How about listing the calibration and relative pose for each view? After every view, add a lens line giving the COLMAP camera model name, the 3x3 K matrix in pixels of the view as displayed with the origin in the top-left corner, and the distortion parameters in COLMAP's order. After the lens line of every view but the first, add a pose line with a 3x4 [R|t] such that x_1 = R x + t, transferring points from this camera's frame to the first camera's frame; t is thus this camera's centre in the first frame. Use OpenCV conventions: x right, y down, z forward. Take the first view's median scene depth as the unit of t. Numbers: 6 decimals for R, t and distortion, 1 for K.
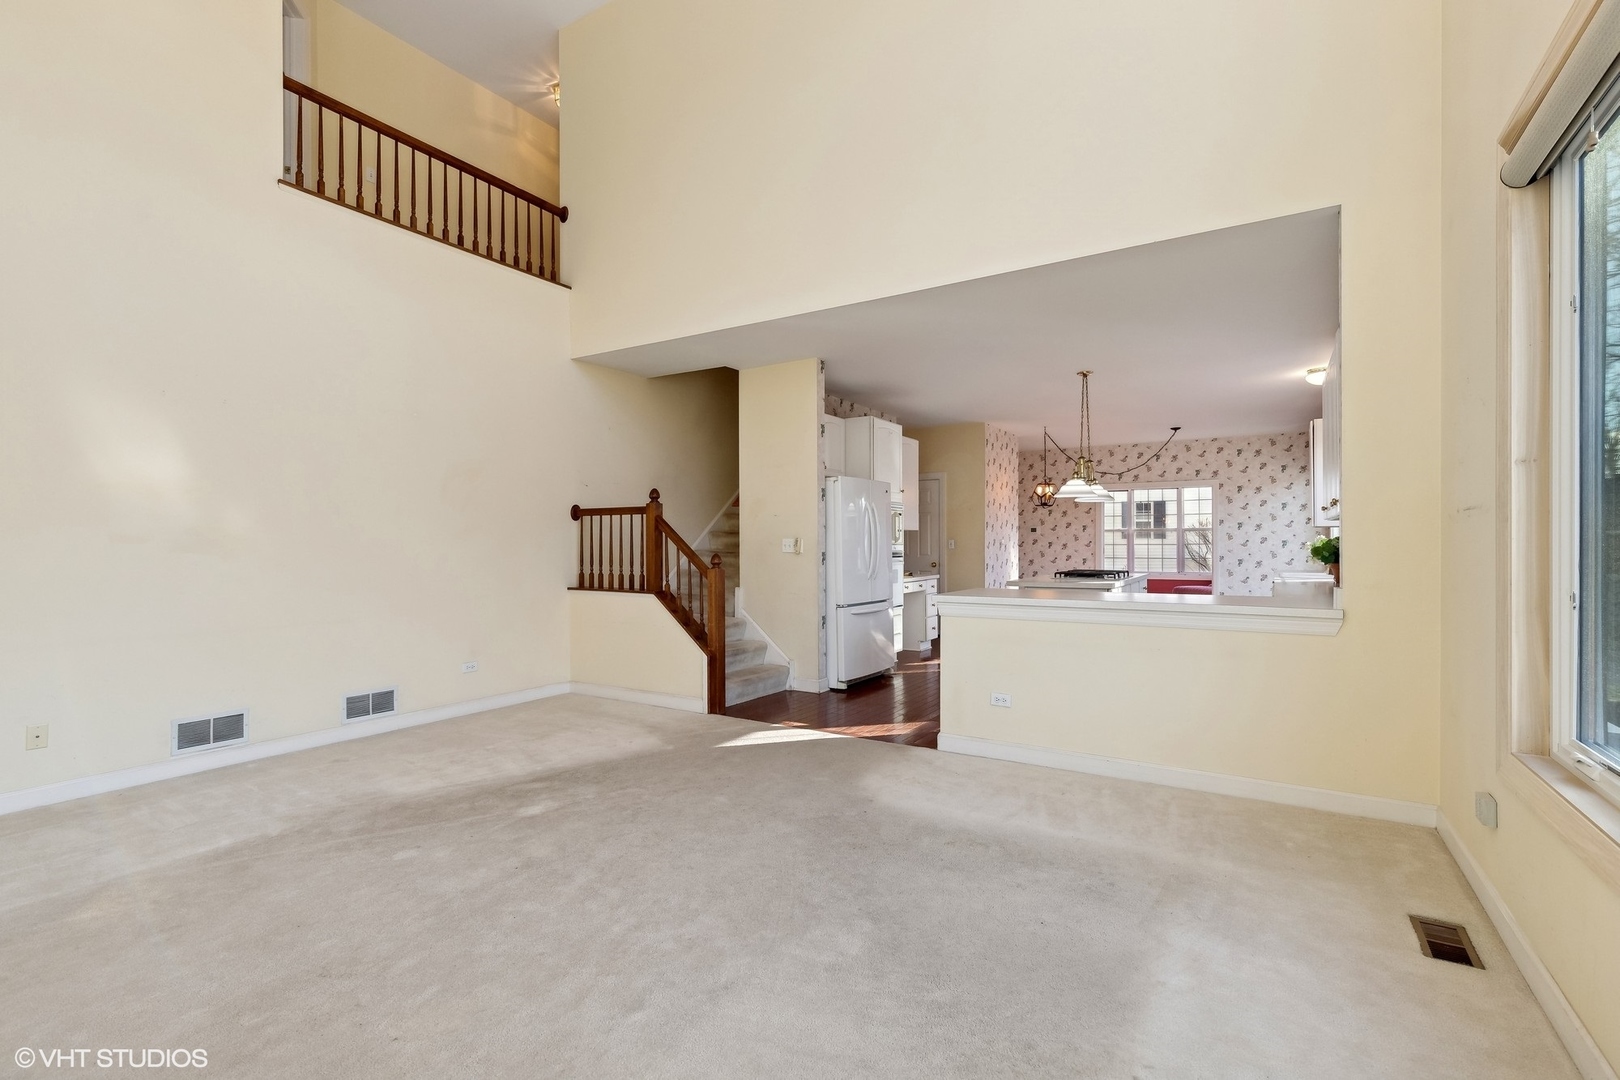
lens RADIAL K [[727.3, 0, 816.3], [0, 727.3, 540.8], [0, 0, 1]] dist [0.000803, 0.000050]
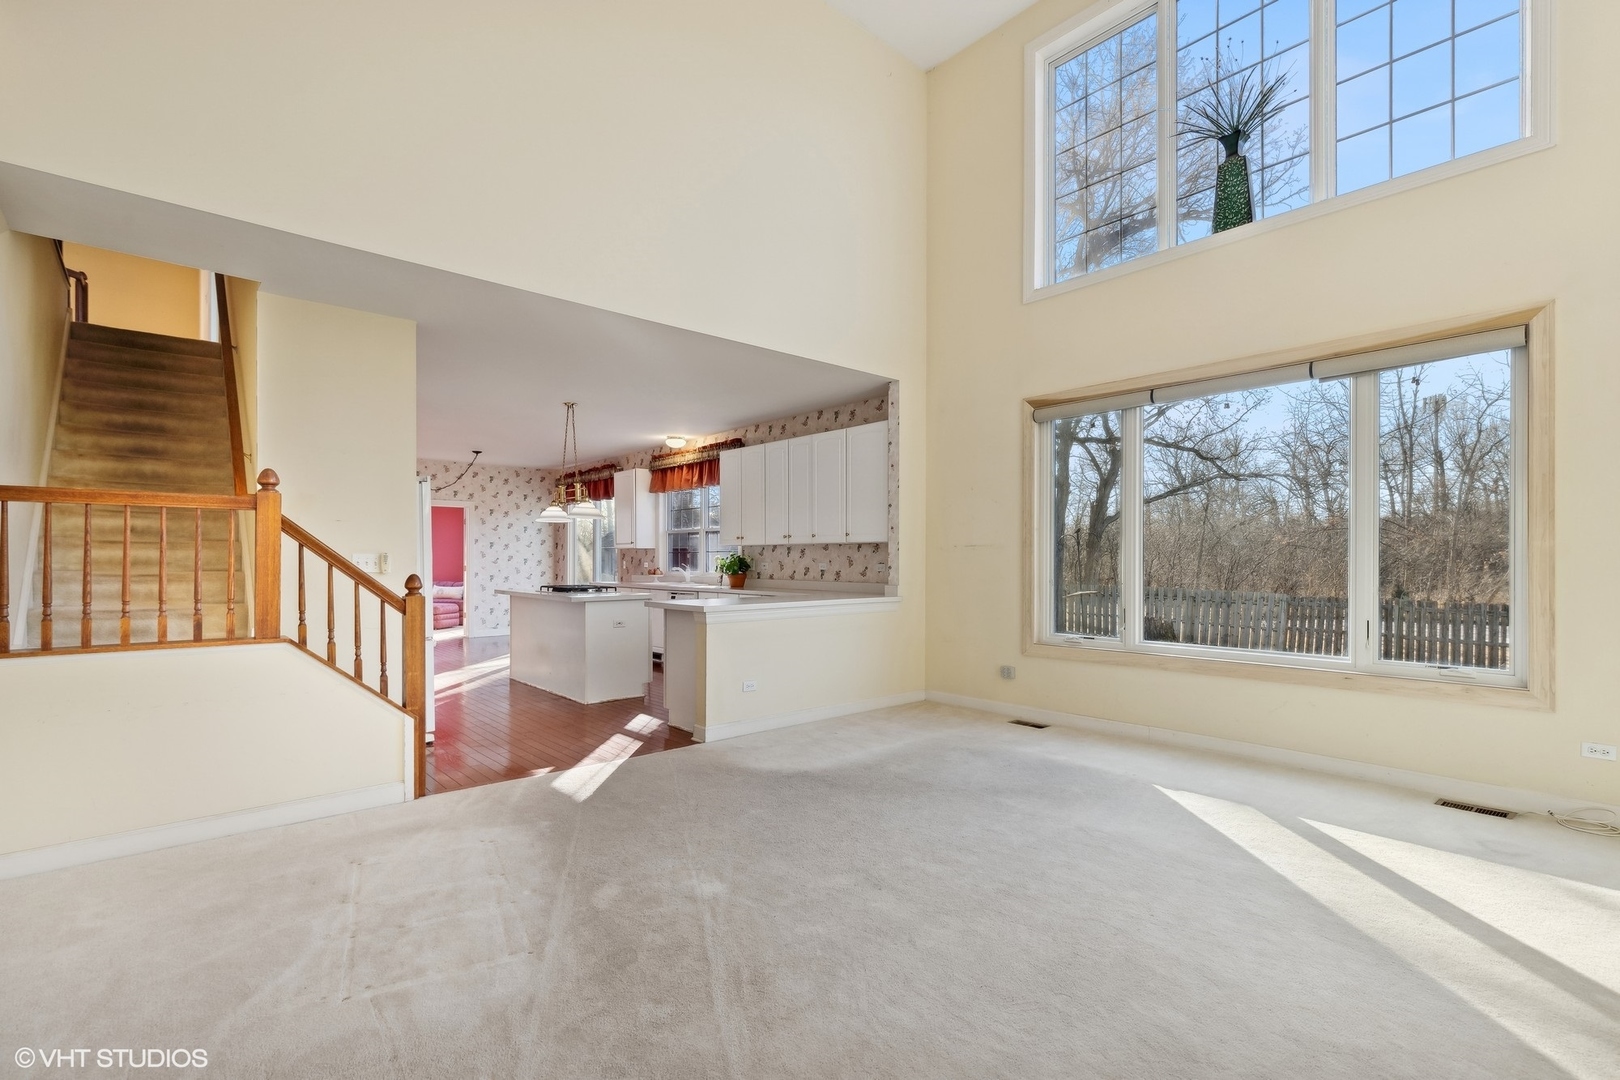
lens RADIAL K [[739.0, 0, 814.3], [0, 739.0, 561.9], [0, 0, 1]] dist [0.001609, 0.000369]
pose [[0.284649, 0.003089, 0.958627, -0.369676], [-0.008088, 0.999967, -0.000821, 0.001911], [-0.958598, -0.007519, 0.284664, 0.211682]]
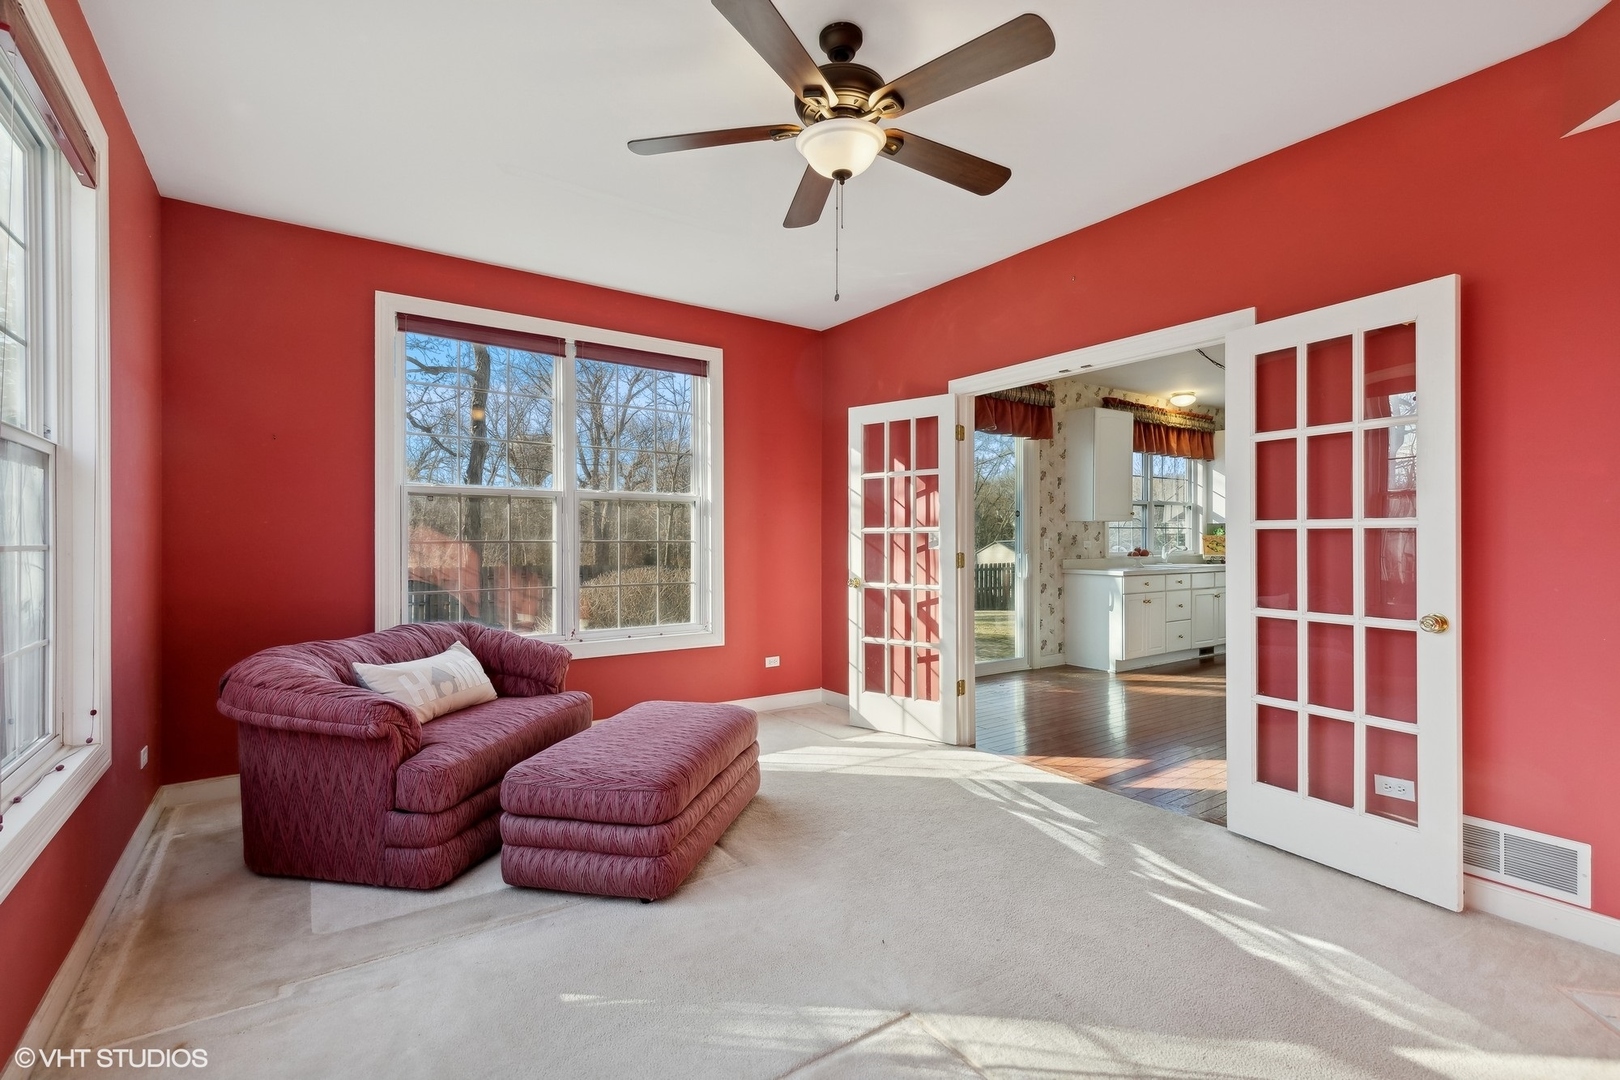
lens RADIAL K [[727.3, 0, 816.3], [0, 727.3, 540.8], [0, 0, 1]] dist [0.000803, 0.000050]
pose [[-0.921930, 0.001518, 0.387354, 0.493528], [0.001318, 0.999999, -0.000782, 0.003992], [-0.387354, -0.000210, -0.921931, 1.462879]]
